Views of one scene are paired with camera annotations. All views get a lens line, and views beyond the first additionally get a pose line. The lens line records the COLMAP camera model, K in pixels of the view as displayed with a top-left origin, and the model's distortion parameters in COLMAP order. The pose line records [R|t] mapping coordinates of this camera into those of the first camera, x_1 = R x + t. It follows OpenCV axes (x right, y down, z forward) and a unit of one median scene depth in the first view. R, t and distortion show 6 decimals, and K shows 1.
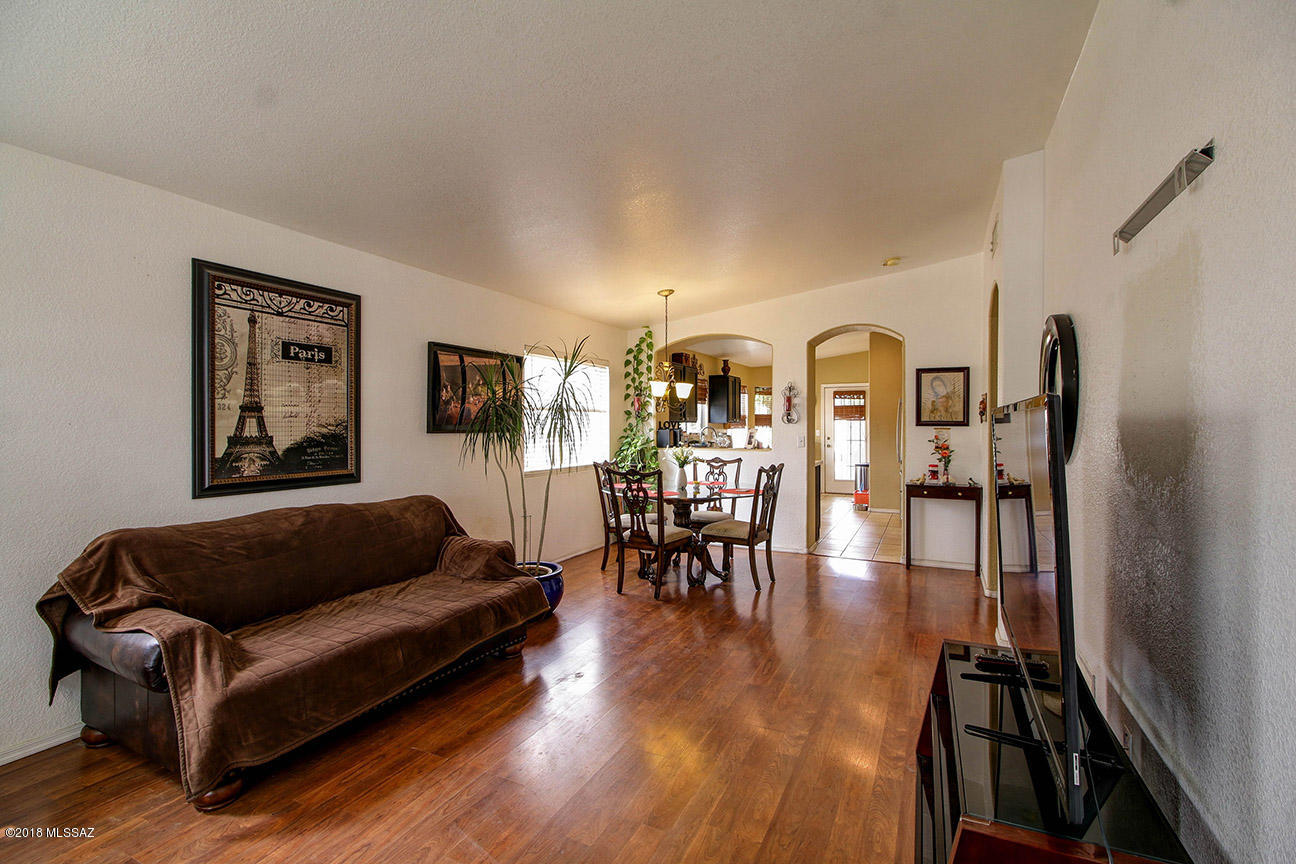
lens RADIAL K [[593.0, 0, 647.2], [0, 593.0, 428.8], [0, 0, 1]] dist [0.028996, -0.014962]
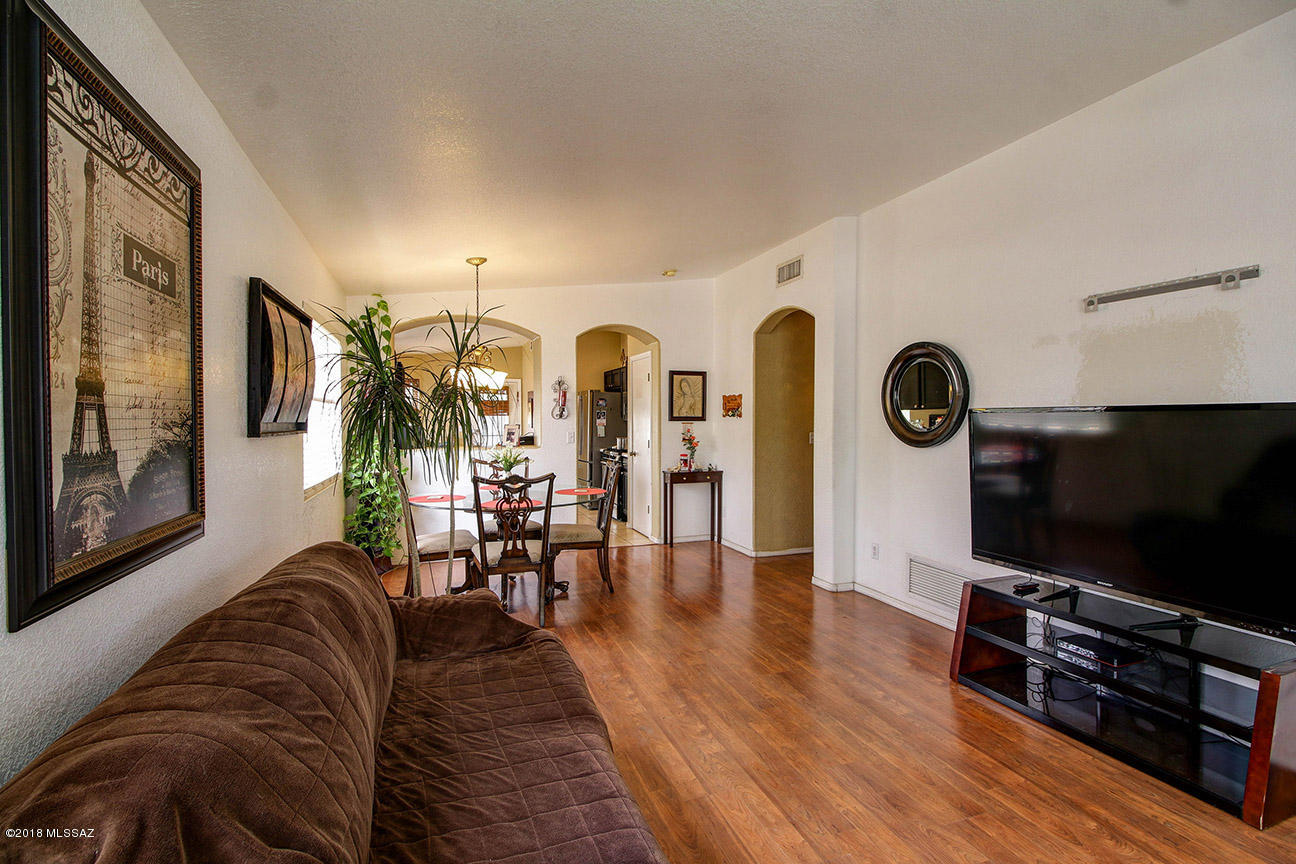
lens RADIAL K [[593.0, 0, 647.2], [0, 593.0, 428.8], [0, 0, 1]] dist [0.028996, -0.014962]
pose [[0.694402, -0.014251, 0.719446, -0.400721], [0.008236, 0.999896, 0.011857, -0.003536], [-0.719540, -0.002308, 0.694447, 0.252441]]
